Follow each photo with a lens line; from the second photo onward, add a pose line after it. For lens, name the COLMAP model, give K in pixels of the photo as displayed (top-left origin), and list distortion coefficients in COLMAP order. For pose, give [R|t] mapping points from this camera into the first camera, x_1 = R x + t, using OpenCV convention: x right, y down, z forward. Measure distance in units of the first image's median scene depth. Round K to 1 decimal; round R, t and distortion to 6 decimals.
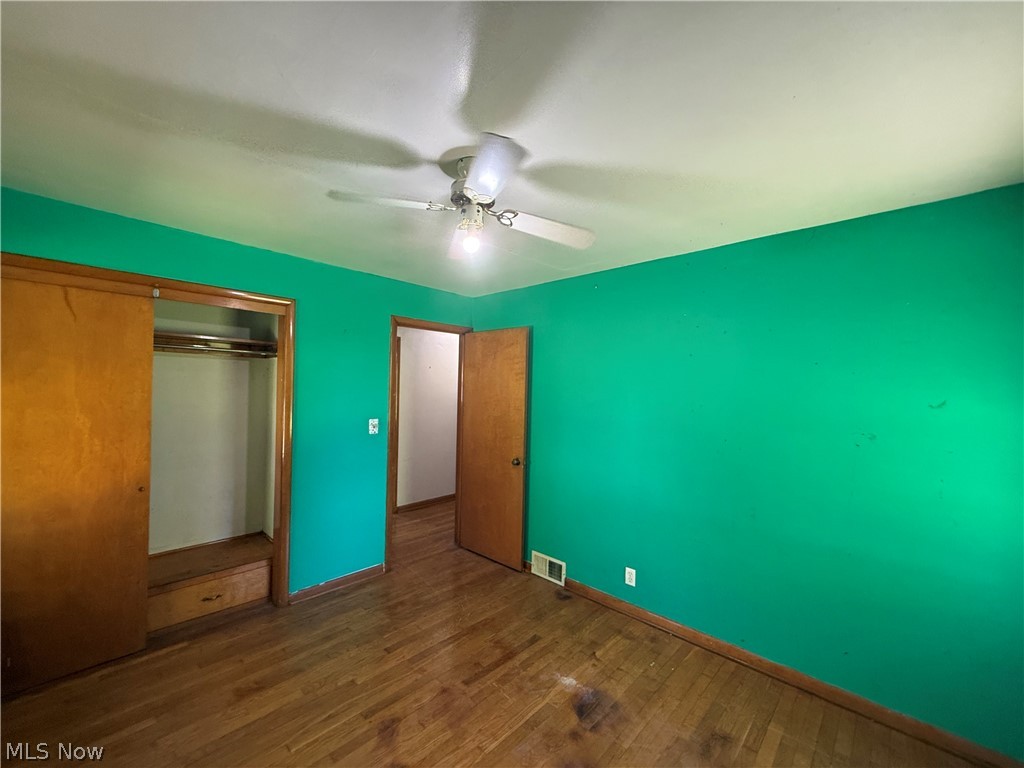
lens RADIAL K [[407.5, 0, 505.9], [0, 407.5, 385.7], [0, 0, 1]] dist [0.000229, 0.000471]
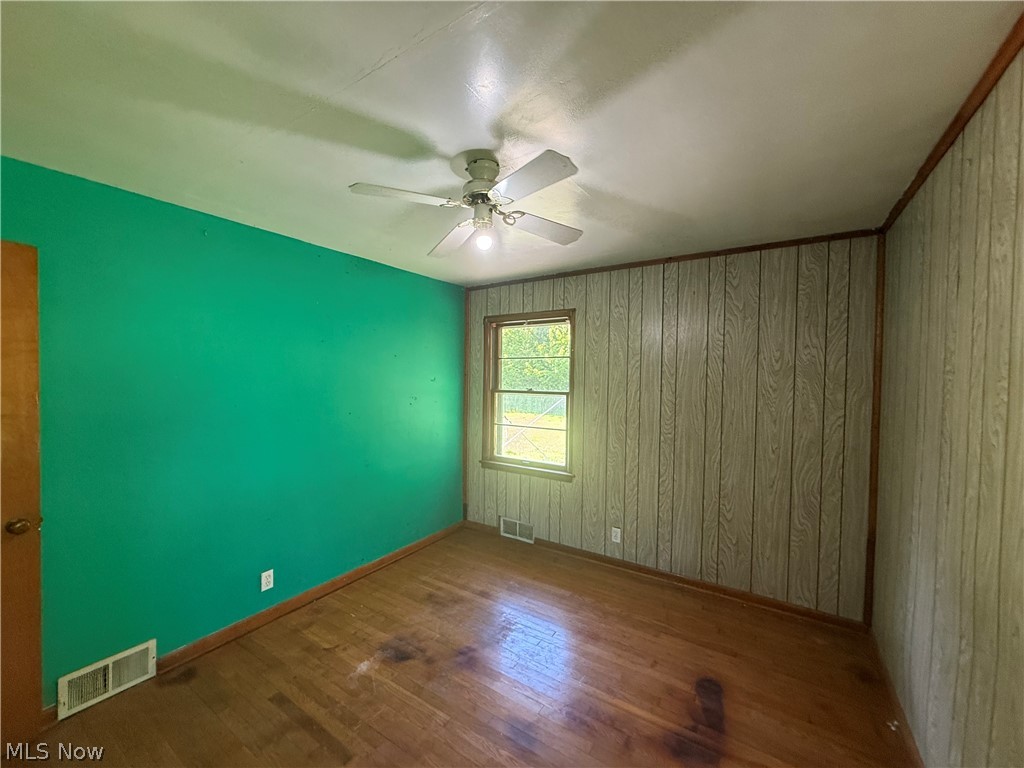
lens RADIAL K [[407.5, 0, 516.8], [0, 407.5, 382.4], [0, 0, 1]] dist [0.000229, 0.000471]
pose [[-0.188699, -0.042725, 0.981105, -0.878821], [-0.023014, 0.998971, 0.039076, -0.023776], [-0.981765, -0.015205, -0.189488, 0.835226]]
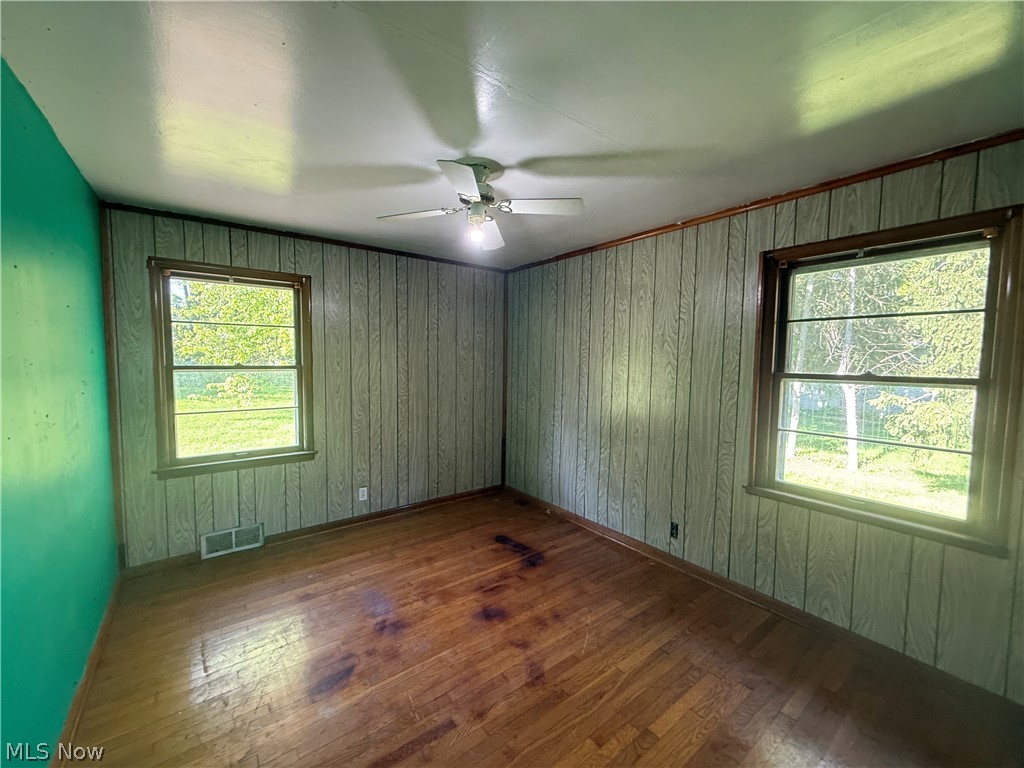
lens RADIAL K [[407.5, 0, 500.8], [0, 407.5, 383.1], [0, 0, 1]] dist [0.000229, 0.000471]
pose [[-0.985932, -0.045574, 0.160816, -0.283555], [-0.036653, 0.997643, 0.058010, 0.025165], [-0.163081, 0.051300, -0.985278, 1.711339]]
